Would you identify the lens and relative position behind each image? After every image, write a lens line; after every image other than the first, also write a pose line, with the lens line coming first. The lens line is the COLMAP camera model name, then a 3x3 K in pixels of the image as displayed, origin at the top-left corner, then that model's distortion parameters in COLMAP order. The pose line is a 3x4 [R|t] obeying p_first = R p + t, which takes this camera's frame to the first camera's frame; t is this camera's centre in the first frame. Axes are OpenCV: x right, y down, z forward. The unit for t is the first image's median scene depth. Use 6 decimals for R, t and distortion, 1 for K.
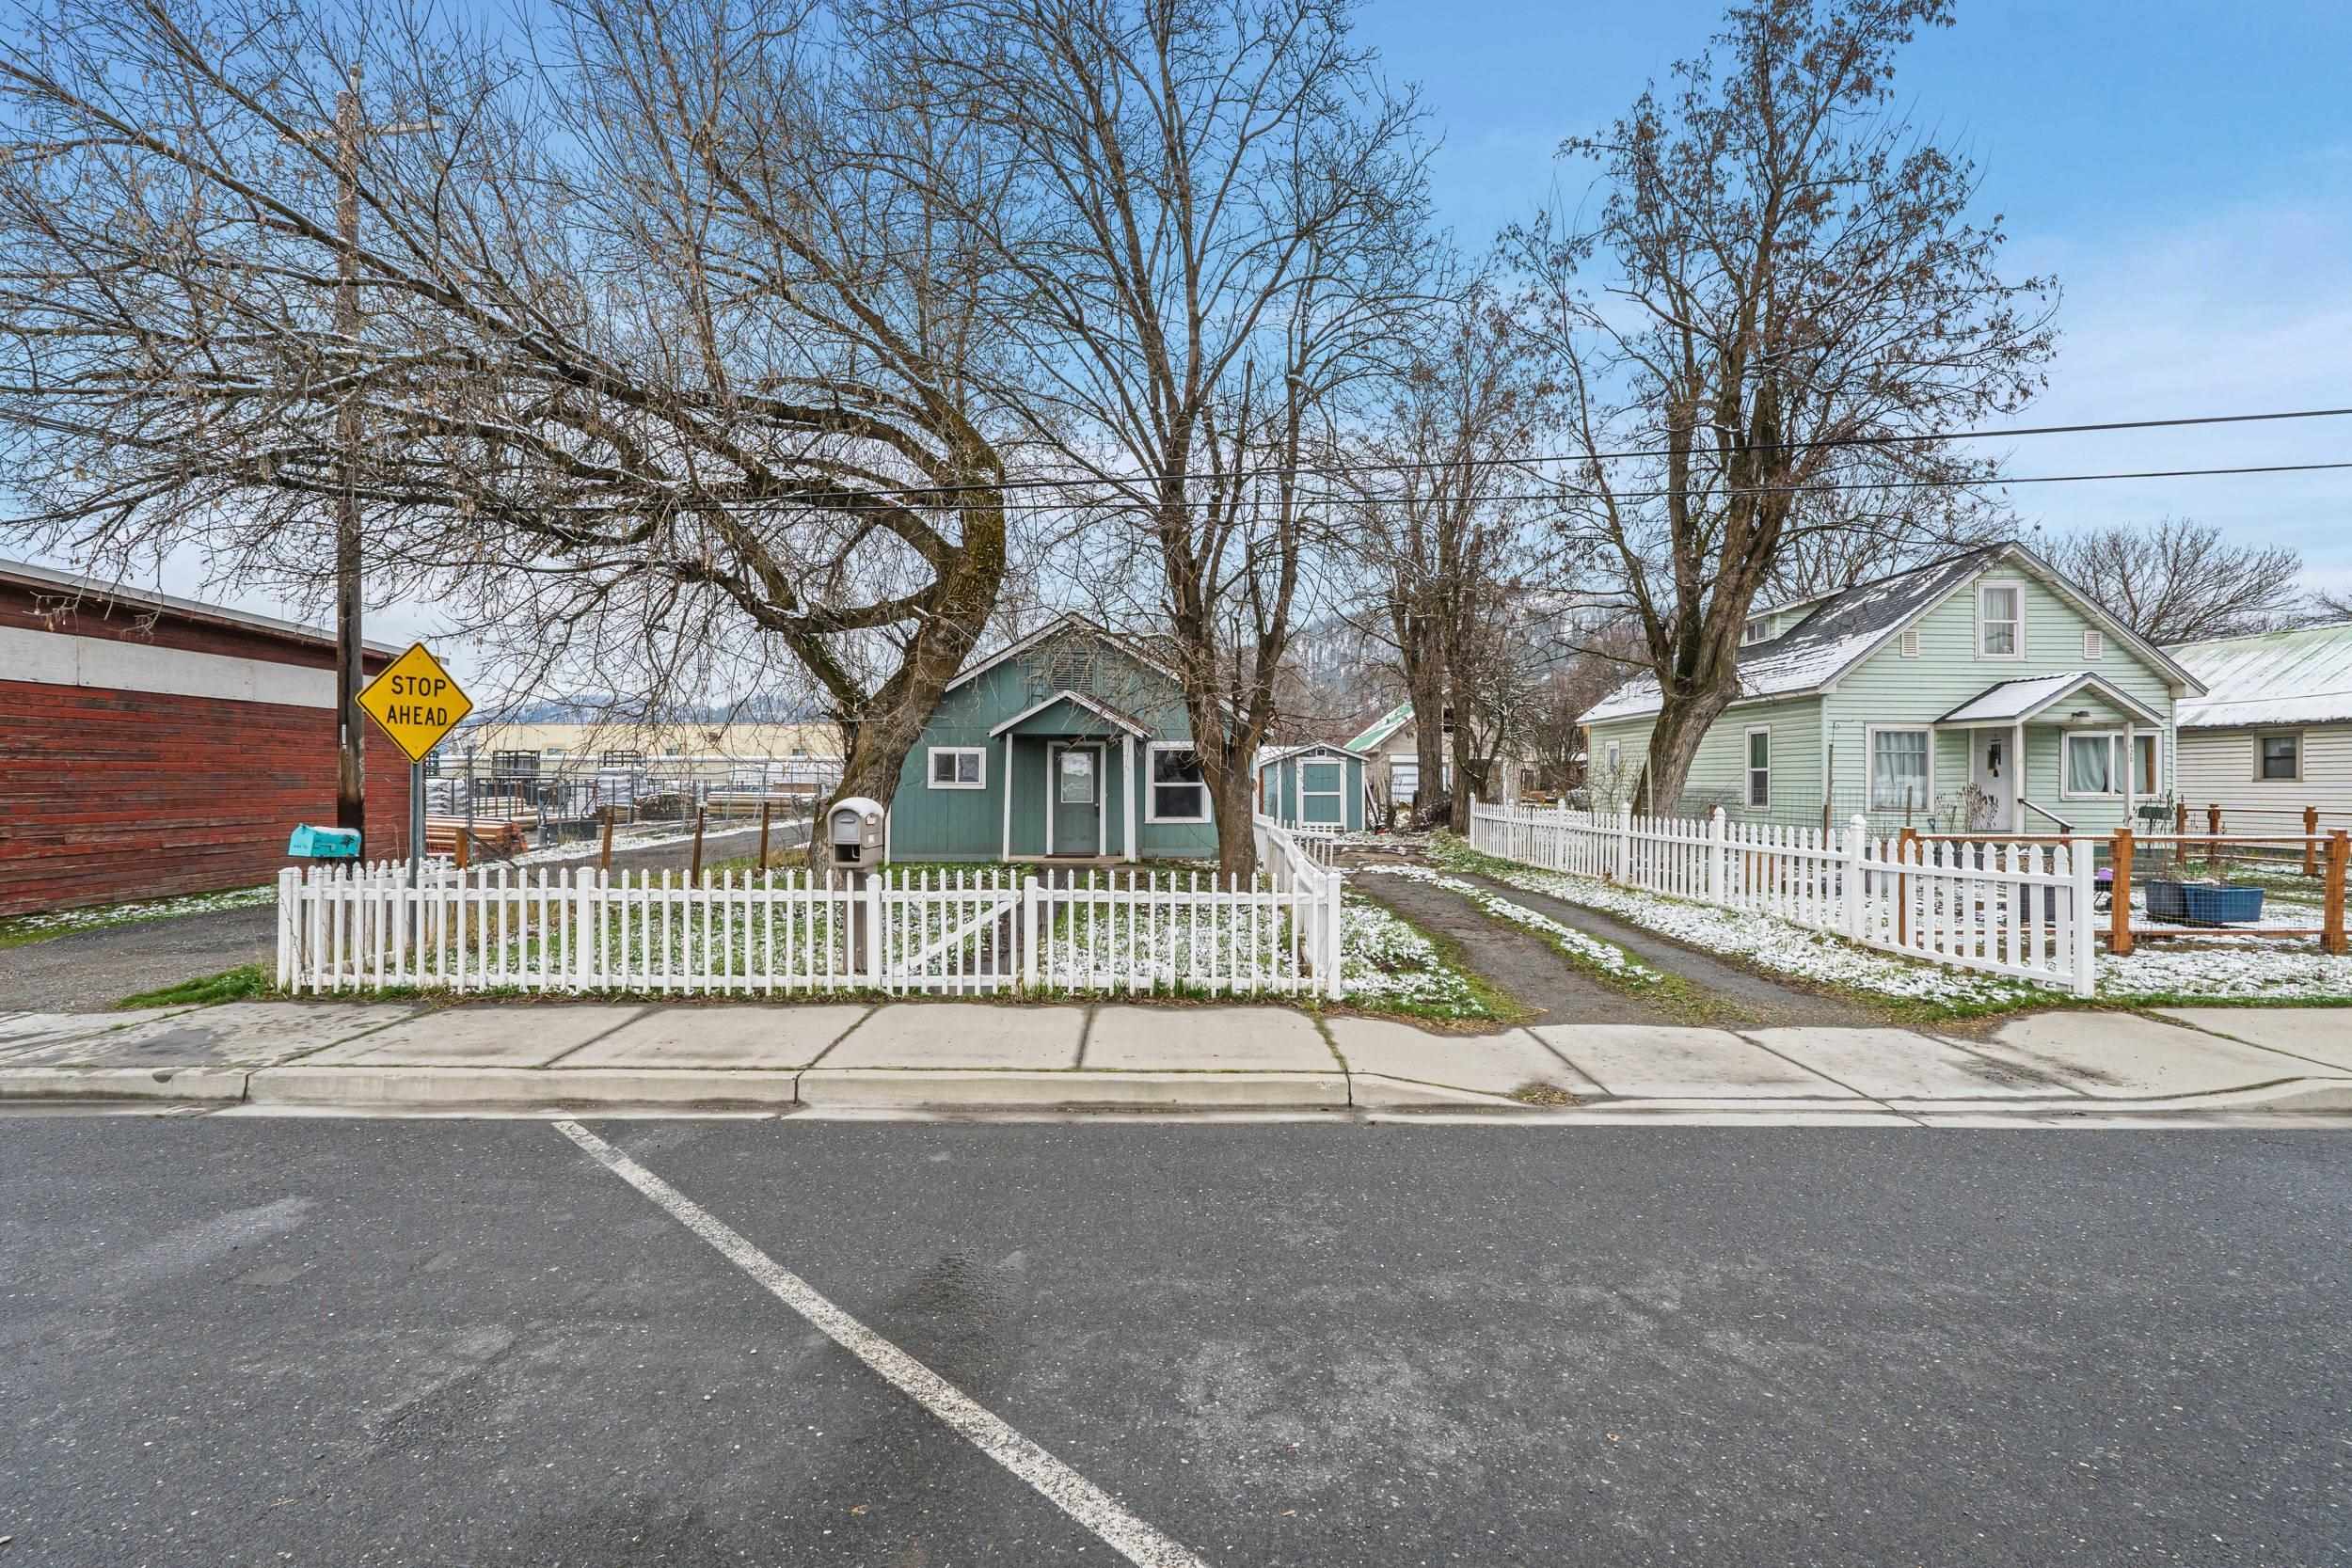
lens RADIAL K [[1009.8, 0, 1179.6], [0, 1009.8, 783.2], [0, 0, 1]] dist [-0.004284, -0.000409]
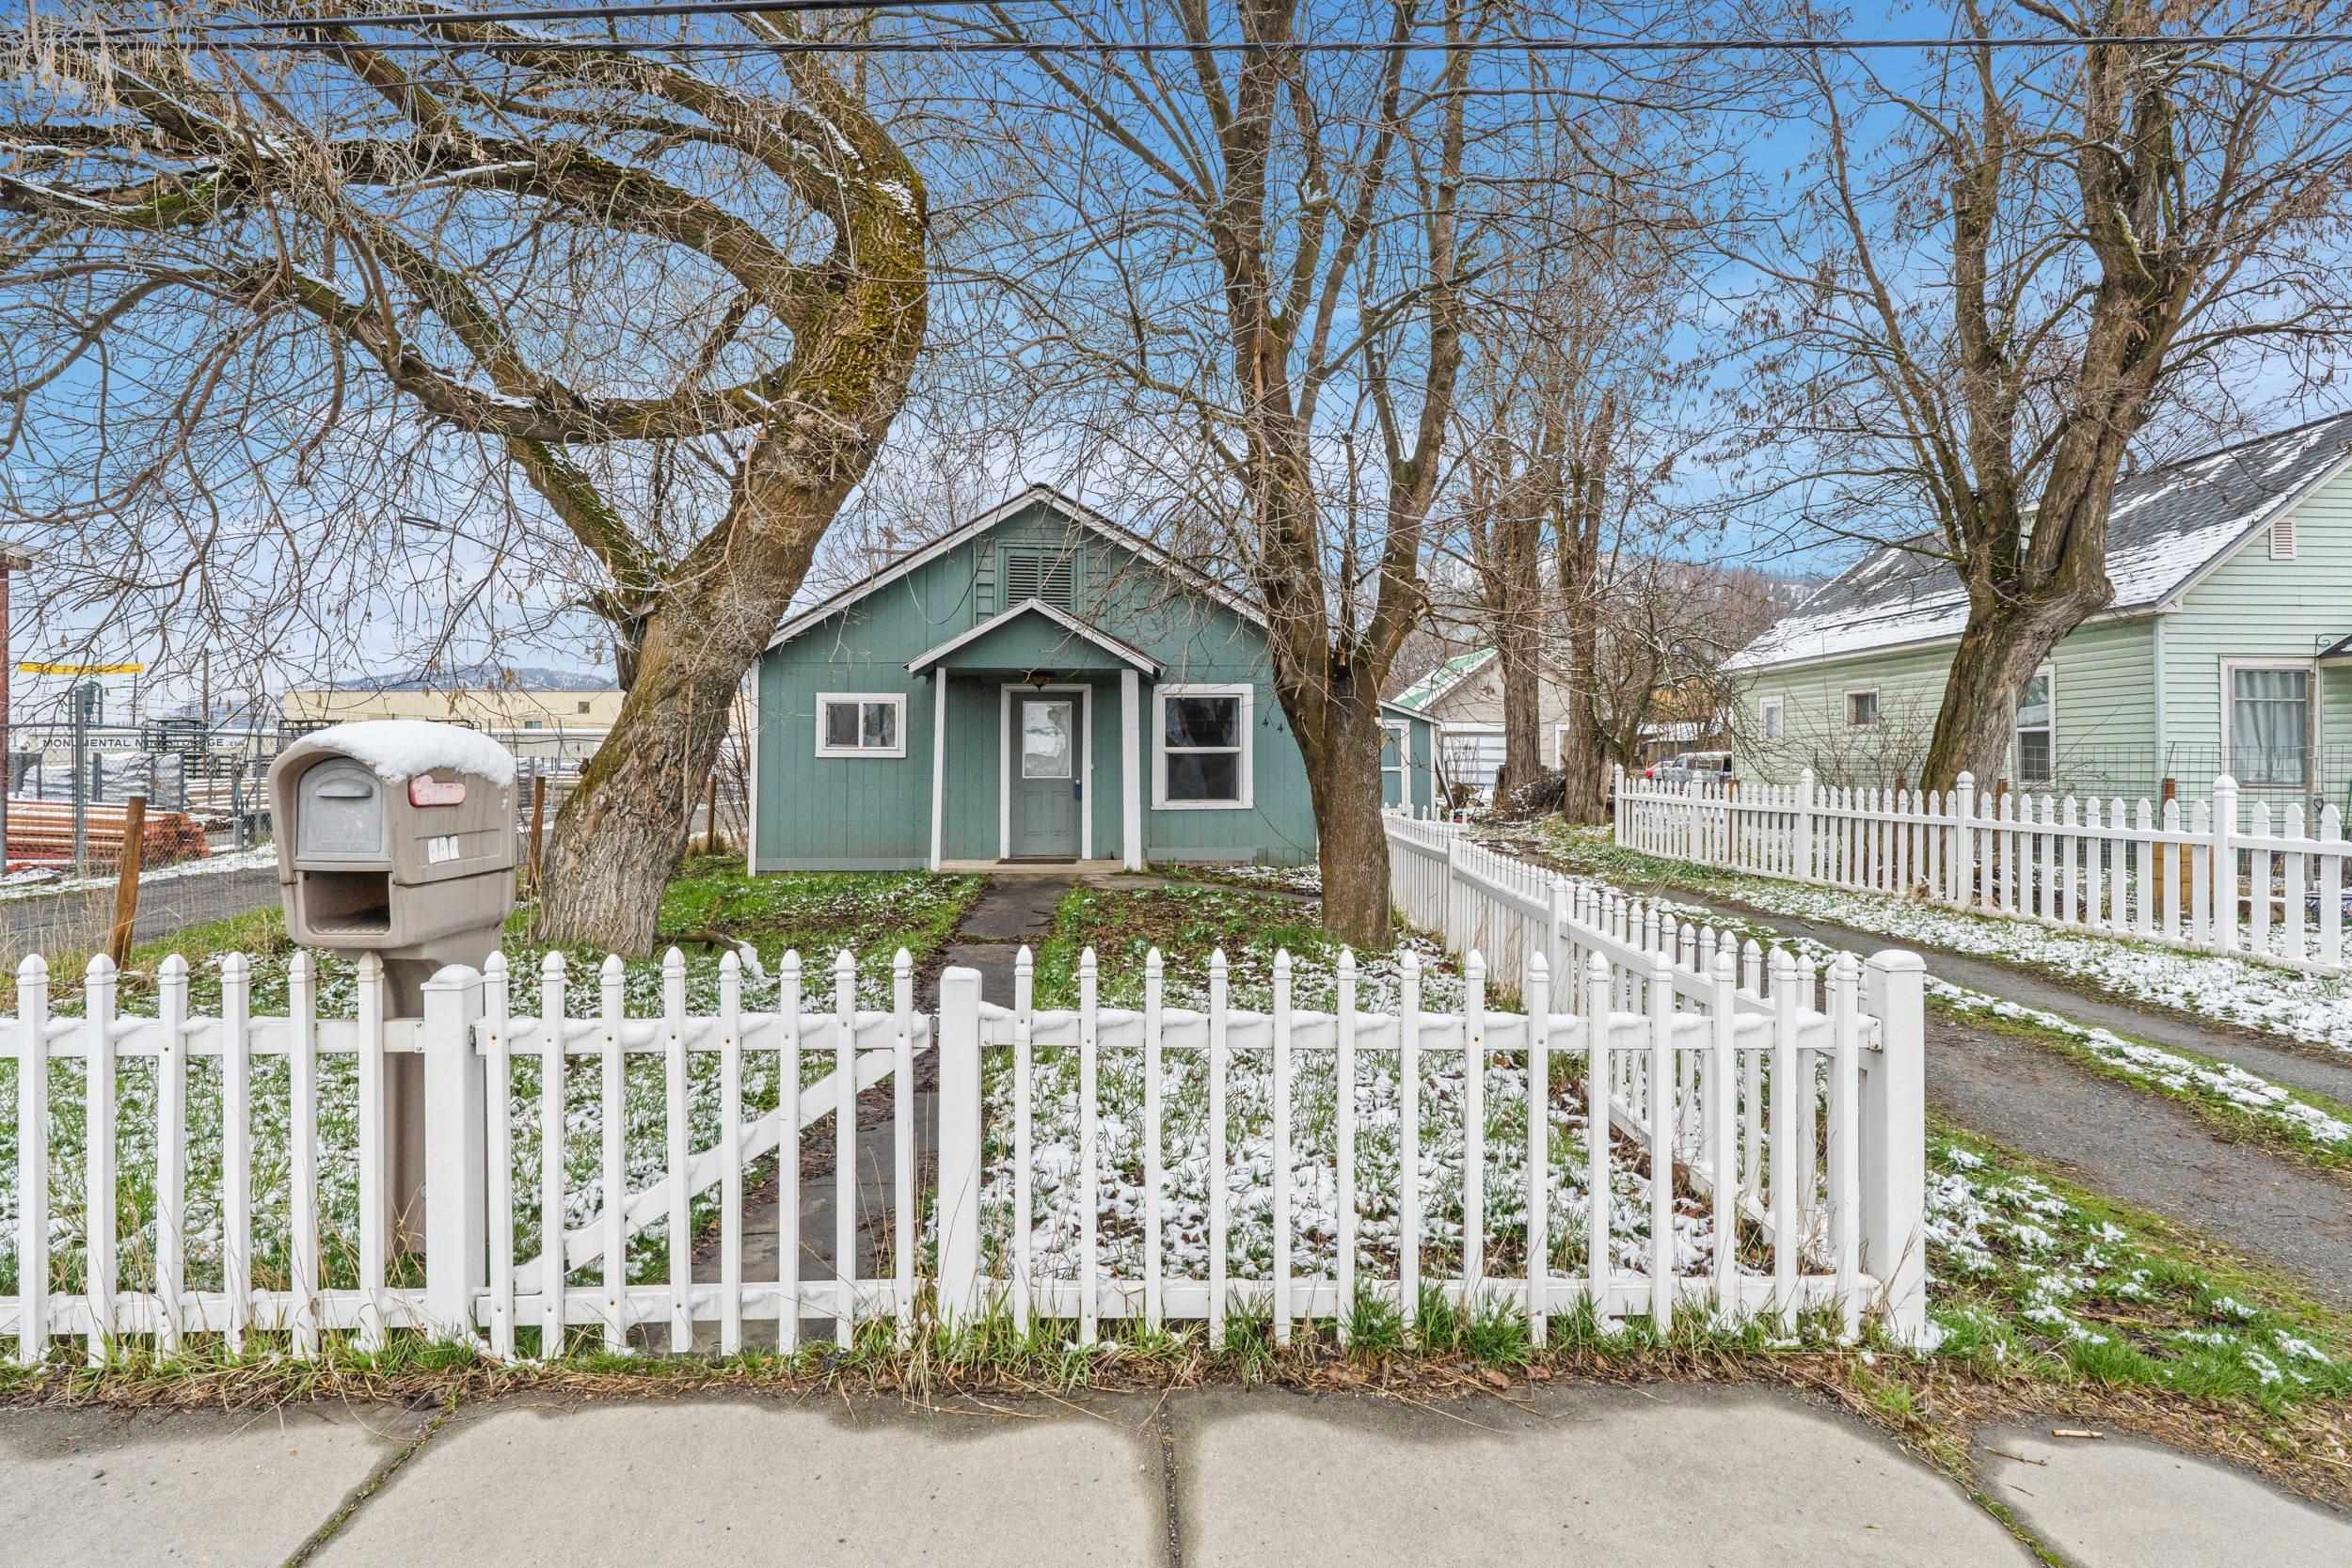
lens RADIAL K [[1192.4, 0, 1205.0], [0, 1192.4, 748.8], [0, 0, 1]] dist [-0.004379, -0.000247]
pose [[0.999157, -0.001503, 0.041015, -0.052915], [0.002035, 0.999914, -0.012943, 0.017911], [-0.040992, 0.013016, 0.999075, 0.383917]]
